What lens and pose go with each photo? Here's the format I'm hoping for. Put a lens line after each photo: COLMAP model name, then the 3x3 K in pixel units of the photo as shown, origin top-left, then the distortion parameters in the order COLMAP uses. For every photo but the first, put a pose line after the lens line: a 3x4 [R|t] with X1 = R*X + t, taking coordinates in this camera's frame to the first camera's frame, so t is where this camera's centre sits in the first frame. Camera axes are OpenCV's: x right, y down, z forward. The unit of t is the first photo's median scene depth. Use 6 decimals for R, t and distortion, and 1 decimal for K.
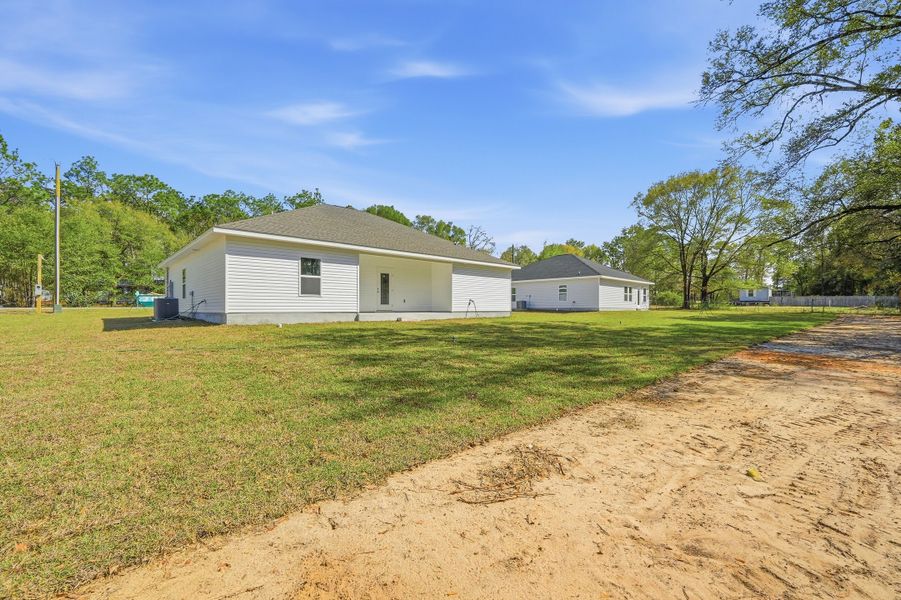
lens RADIAL K [[383.5, 0, 452.8], [0, 383.5, 300.2], [0, 0, 1]] dist [0.000794, 0.000447]
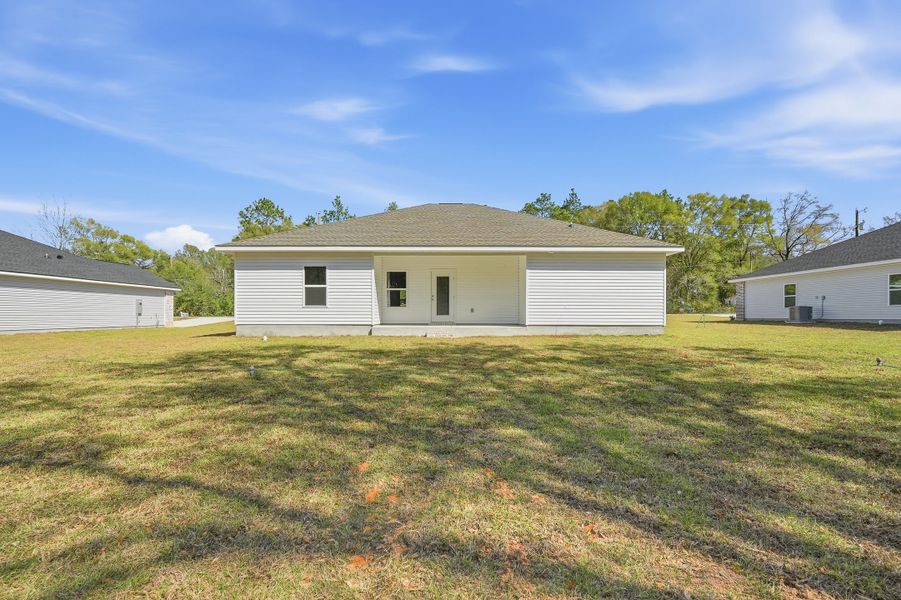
lens RADIAL K [[424.6, 0, 450.6], [0, 424.6, 289.1], [0, 0, 1]] dist [-0.000269, 0.000083]
pose [[0.730827, -0.054642, -0.680373, 0.444140], [0.015691, 0.997872, -0.063286, 0.013204], [0.682383, 0.035575, 0.730129, 0.364514]]
